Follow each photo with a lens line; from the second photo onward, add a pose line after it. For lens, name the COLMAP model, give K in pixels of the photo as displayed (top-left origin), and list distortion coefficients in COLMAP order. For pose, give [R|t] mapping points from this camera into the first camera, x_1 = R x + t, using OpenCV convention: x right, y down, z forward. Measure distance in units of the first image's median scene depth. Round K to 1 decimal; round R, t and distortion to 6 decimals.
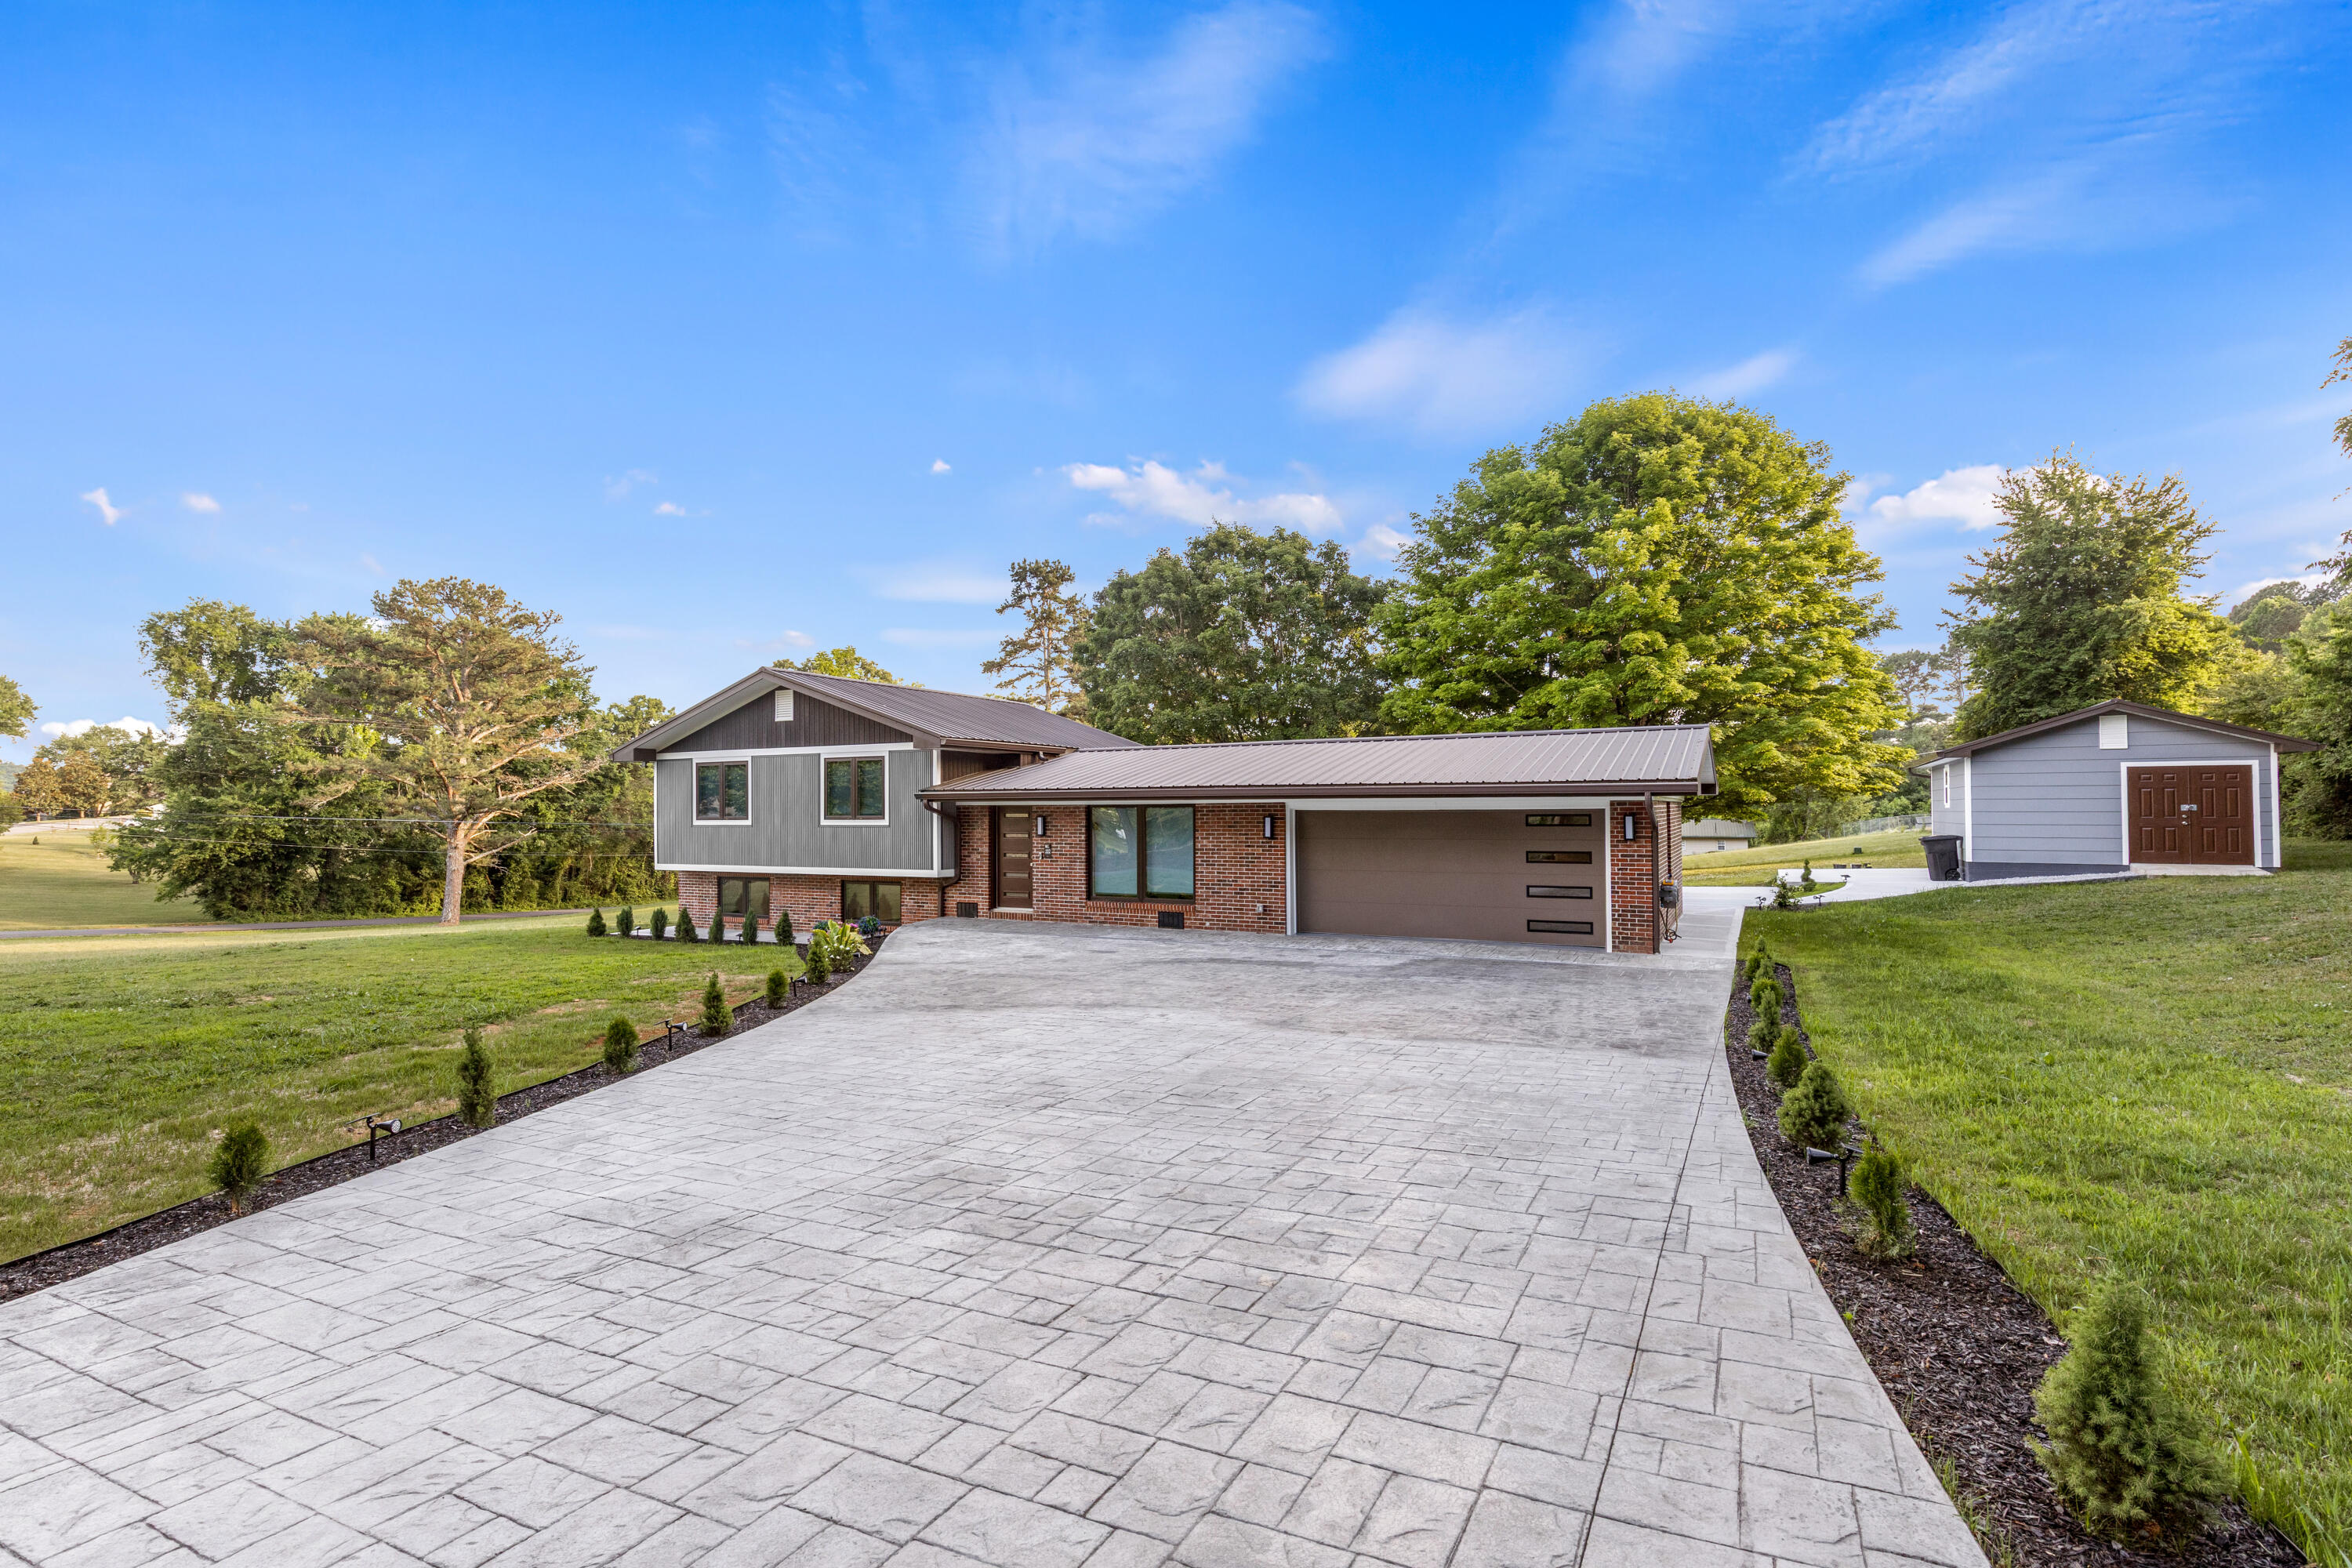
lens RADIAL K [[1063.8, 0, 1176.8], [0, 1063.8, 793.1], [0, 0, 1]] dist [0.010869, -0.000341]
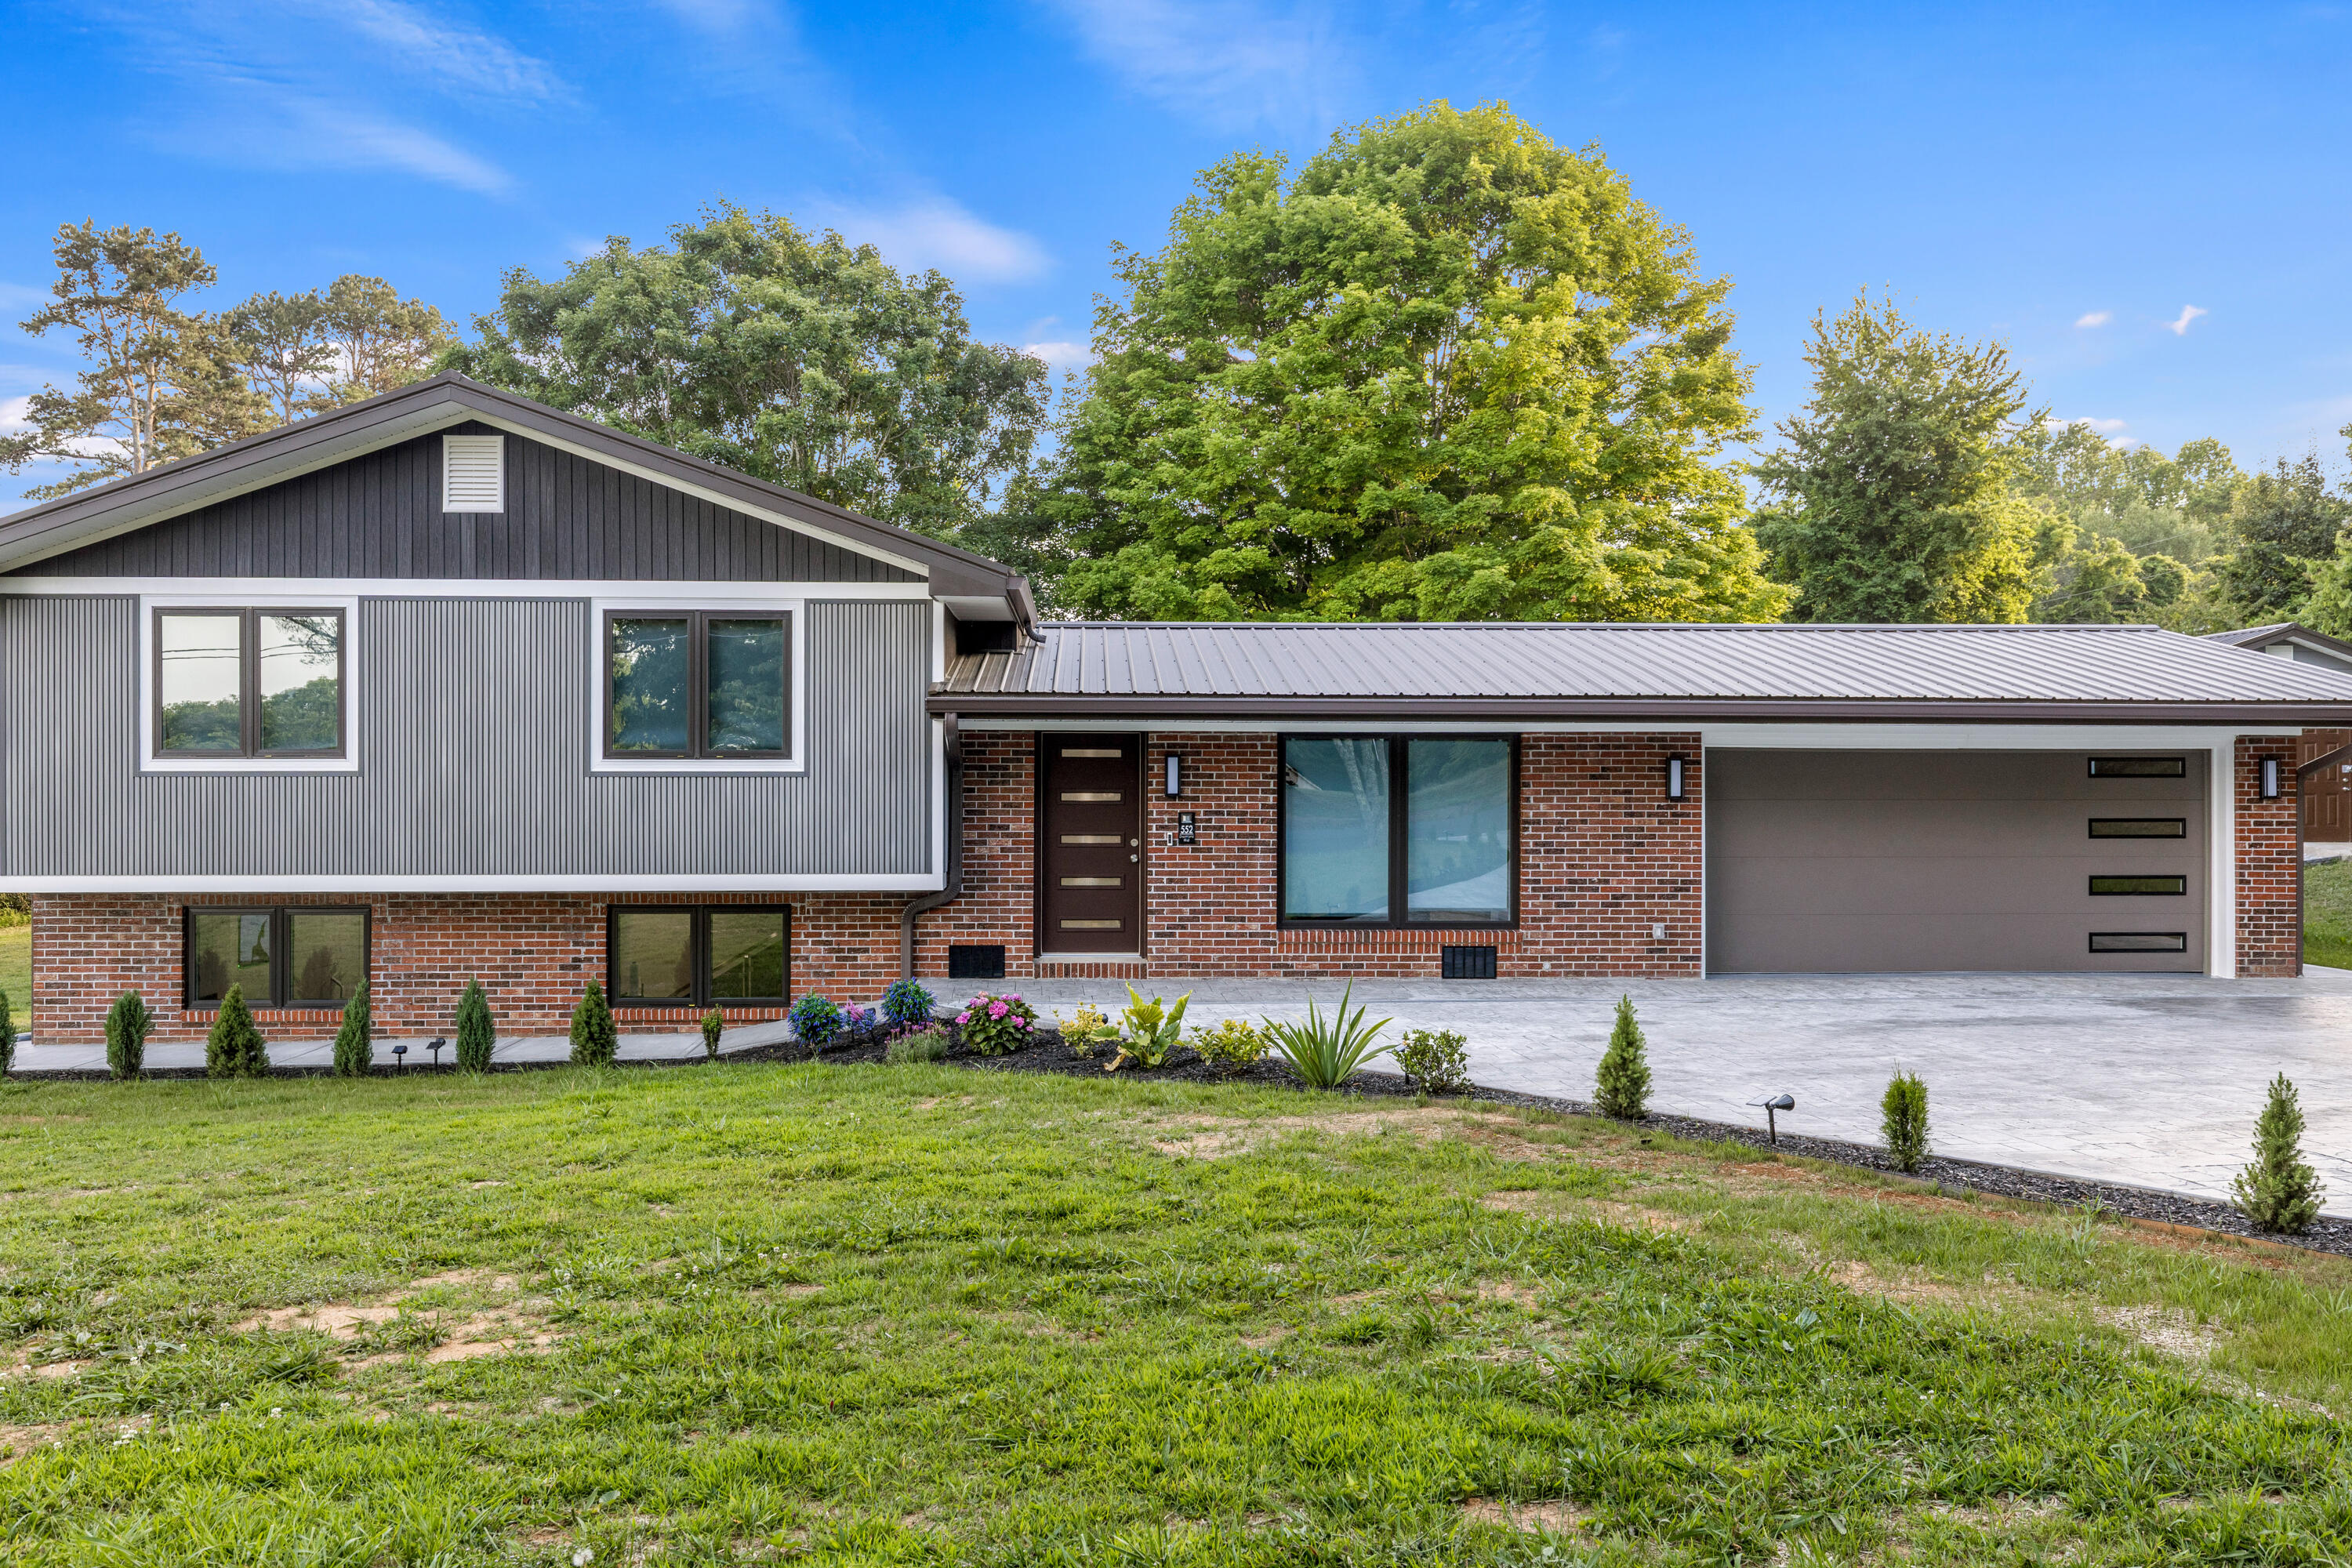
lens RADIAL K [[1840.7, 0, 1175.0], [0, 1840.7, 837.3], [0, 0, 1]] dist [0.000167, 0.004210]
pose [[0.872892, -0.007418, 0.487858, -0.467298], [-0.014422, 0.999055, 0.040994, 0.021908], [-0.487701, -0.042820, 0.871960, 0.256872]]
